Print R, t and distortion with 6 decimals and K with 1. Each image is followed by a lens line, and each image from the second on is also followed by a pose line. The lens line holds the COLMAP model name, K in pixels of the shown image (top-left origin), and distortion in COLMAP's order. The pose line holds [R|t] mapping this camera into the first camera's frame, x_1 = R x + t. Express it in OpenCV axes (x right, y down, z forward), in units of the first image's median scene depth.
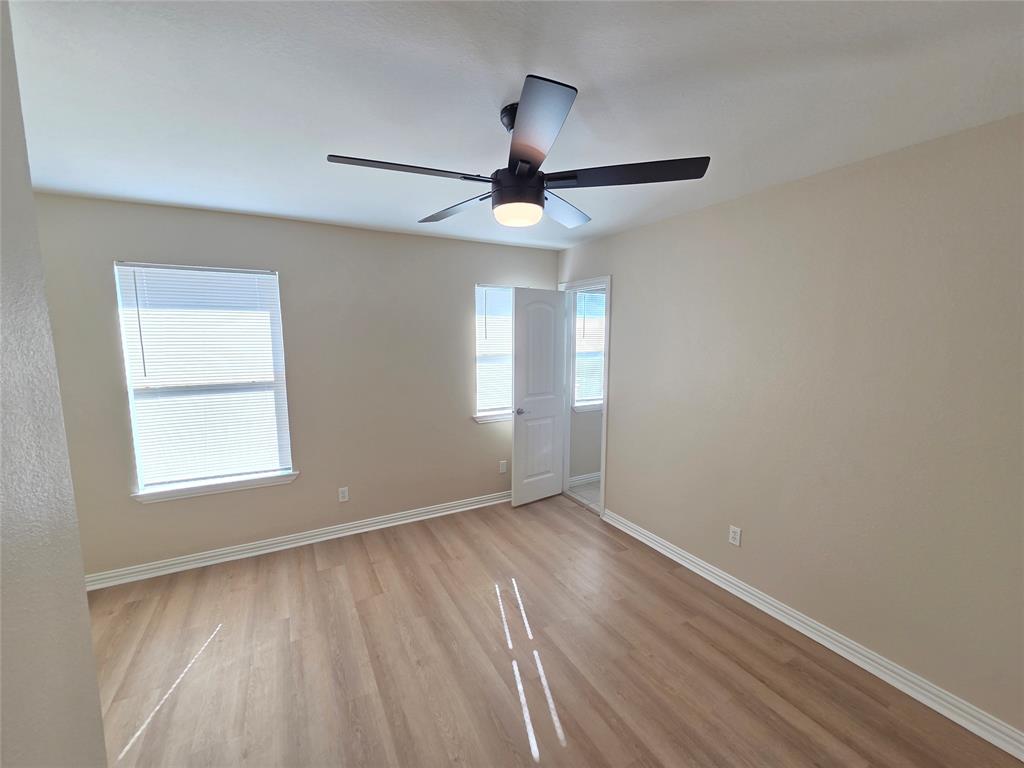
lens RADIAL K [[422.9, 0, 508.4], [0, 422.9, 383.8], [0, 0, 1]] dist [0.000973, 0.000105]
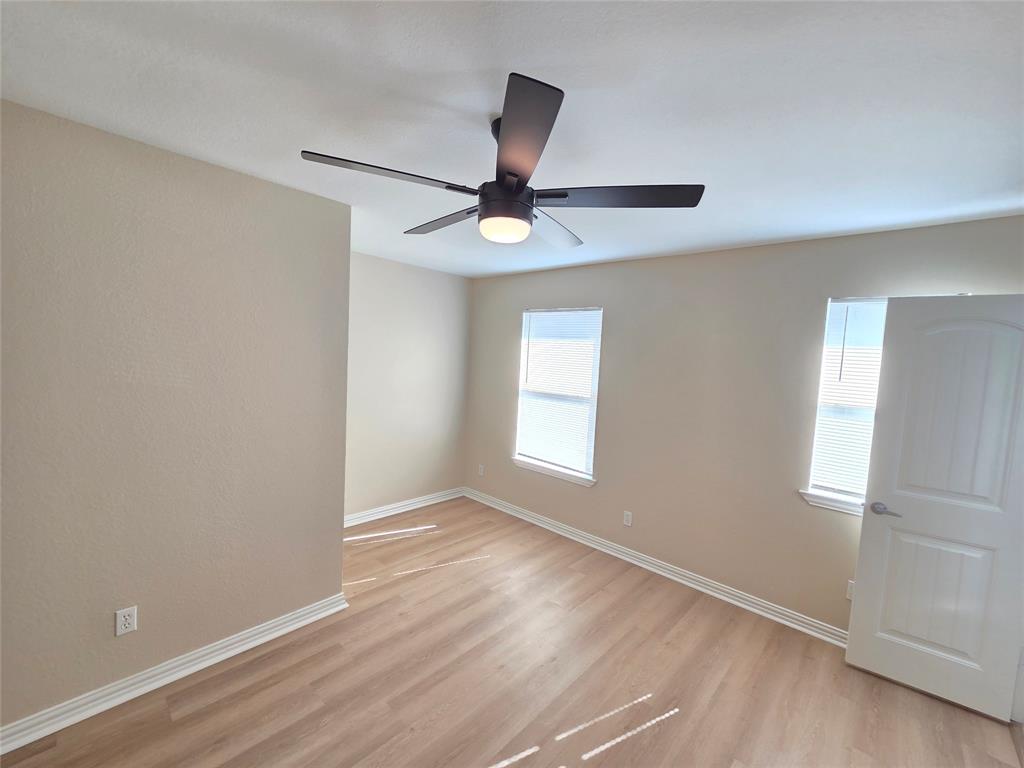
lens RADIAL K [[422.9, 0, 508.4], [0, 422.9, 383.8], [0, 0, 1]] dist [0.000973, 0.000105]
pose [[0.326527, 0.087747, -0.941106, 0.496082], [-0.163013, 0.985990, 0.035373, -0.051715], [0.931025, 0.141863, 0.336256, 0.385926]]
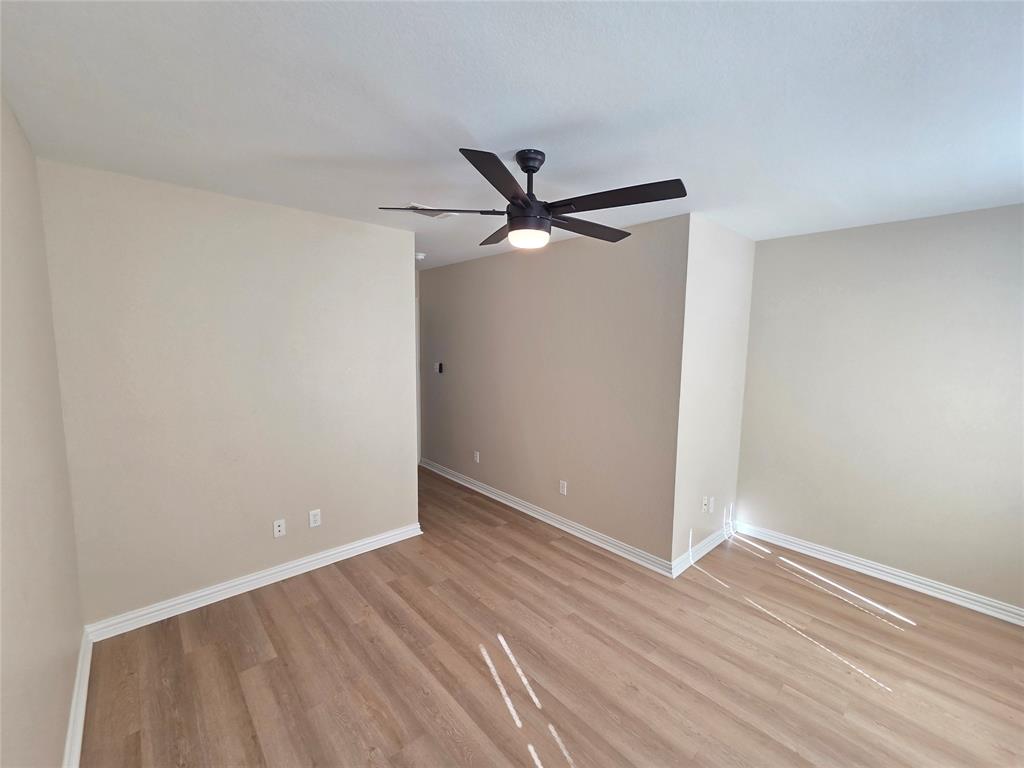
lens RADIAL K [[430.9, 0, 517.2], [0, 430.9, 388.0], [0, 0, 1]] dist [0.000110, 0.000400]
pose [[-0.967738, 0.013042, -0.251623, 0.188982], [-0.046444, 0.972313, 0.229020, -0.137725], [0.247643, 0.233318, -0.940338, 1.156465]]
